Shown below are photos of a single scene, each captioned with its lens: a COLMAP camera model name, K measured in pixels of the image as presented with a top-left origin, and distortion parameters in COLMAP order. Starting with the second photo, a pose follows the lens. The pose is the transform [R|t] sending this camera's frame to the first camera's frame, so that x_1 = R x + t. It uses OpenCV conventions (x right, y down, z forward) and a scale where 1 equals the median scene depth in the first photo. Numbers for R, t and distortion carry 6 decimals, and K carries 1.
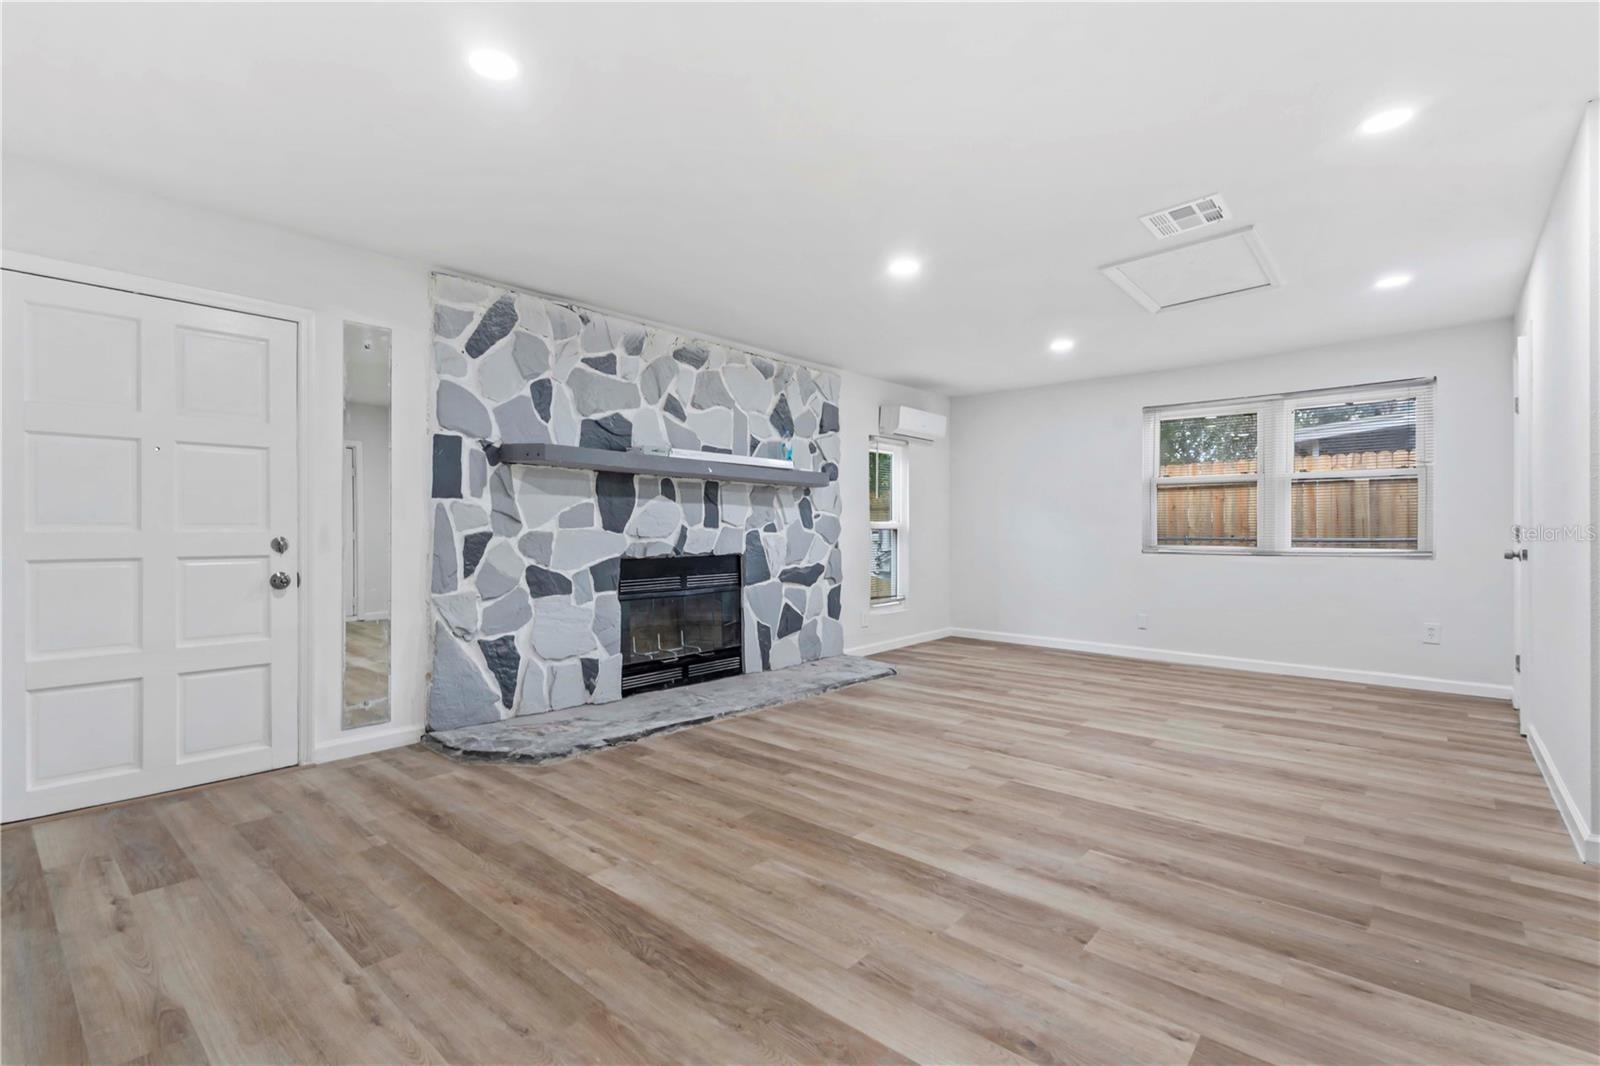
lens RADIAL K [[725.9, 0, 791.5], [0, 725.9, 528.9], [0, 0, 1]] dist [0.000824, 0.000425]
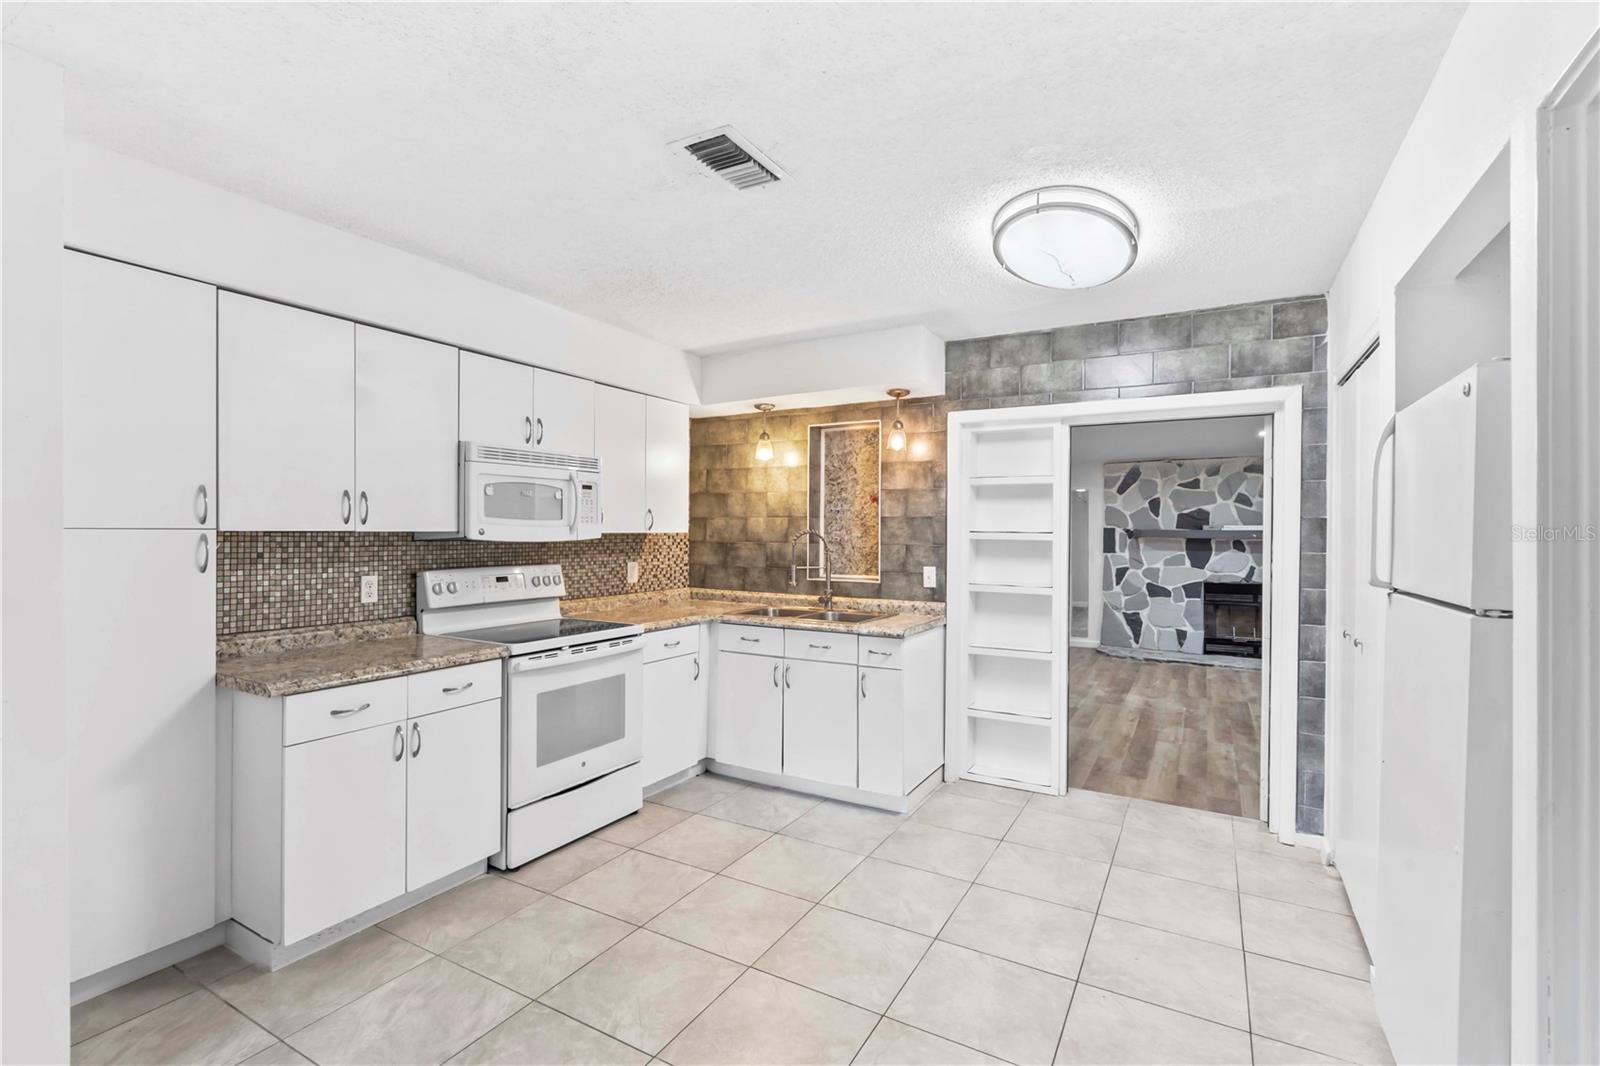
lens RADIAL K [[725.9, 0, 800.7], [0, 725.9, 533.6], [0, 0, 1]] dist [0.000824, 0.000425]
pose [[0.215659, 0.002570, -0.976465, 1.420146], [0.003870, 0.999986, 0.003486, -0.100024], [0.976461, -0.004531, 0.215646, -0.470523]]
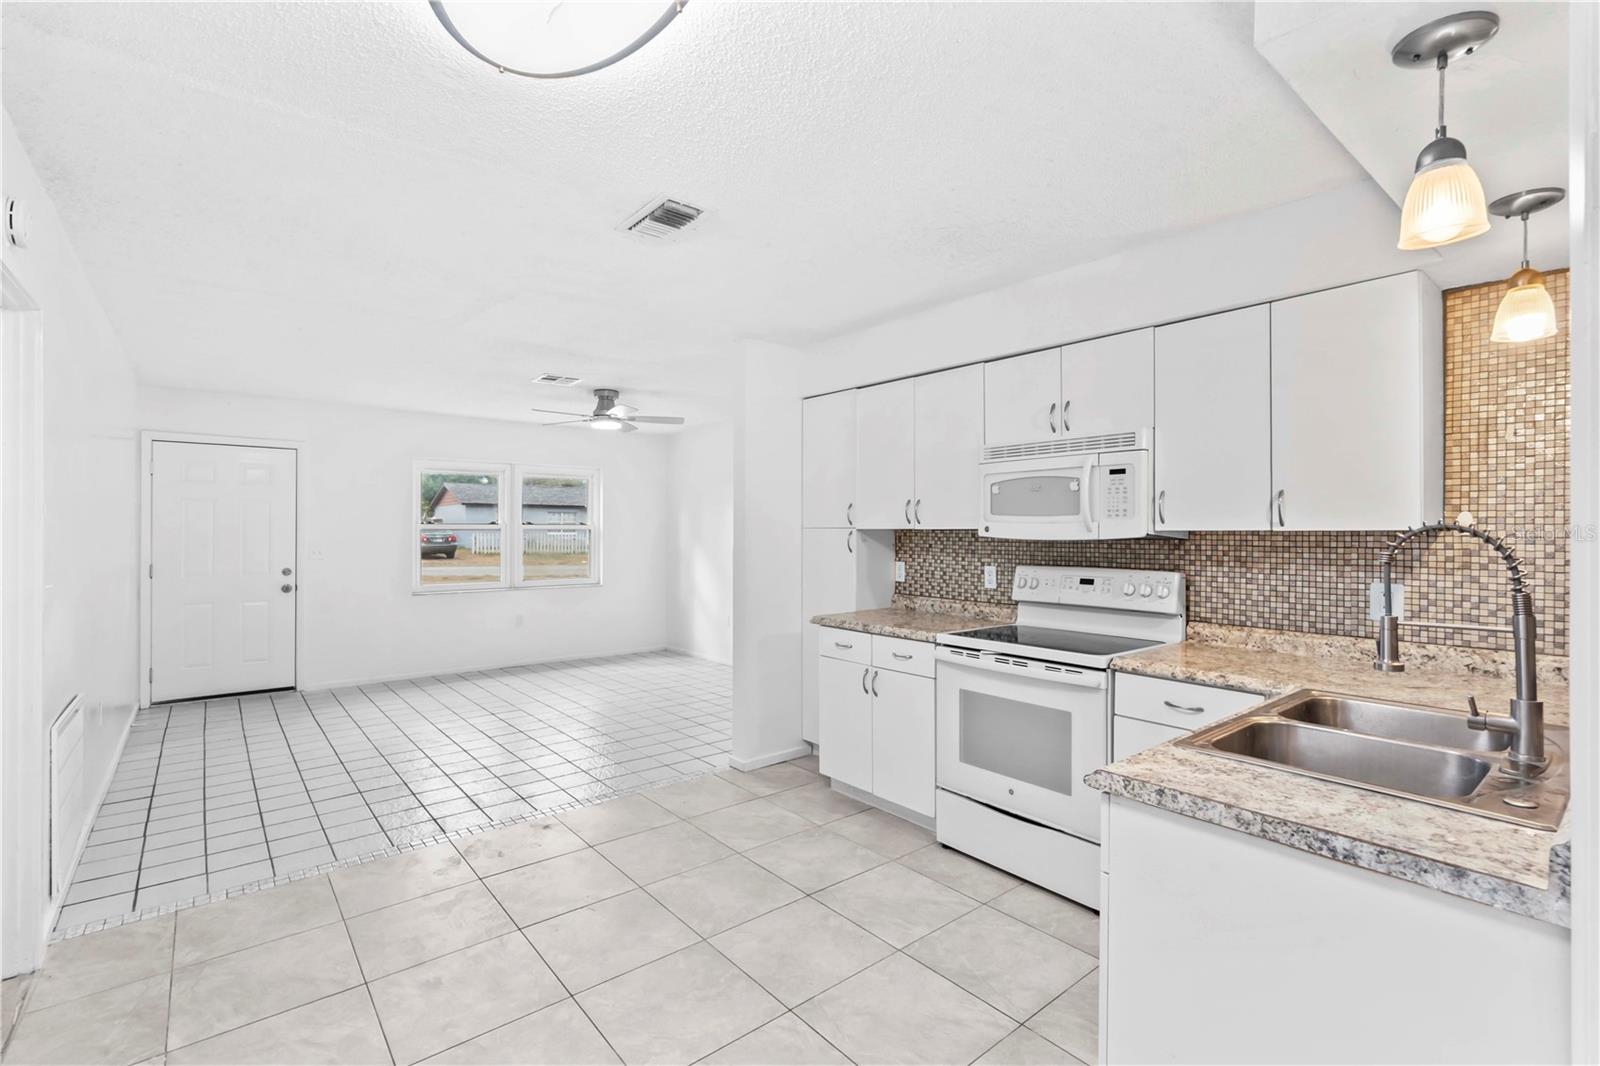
lens RADIAL K [[725.9, 0, 798.4], [0, 725.9, 530.9], [0, 0, 1]] dist [0.000824, 0.000425]
pose [[-0.988333, -0.002562, 0.152290, 0.745887], [-0.003689, 0.999968, -0.007114, -0.092902], [-0.152267, -0.007593, -0.988310, 0.143814]]
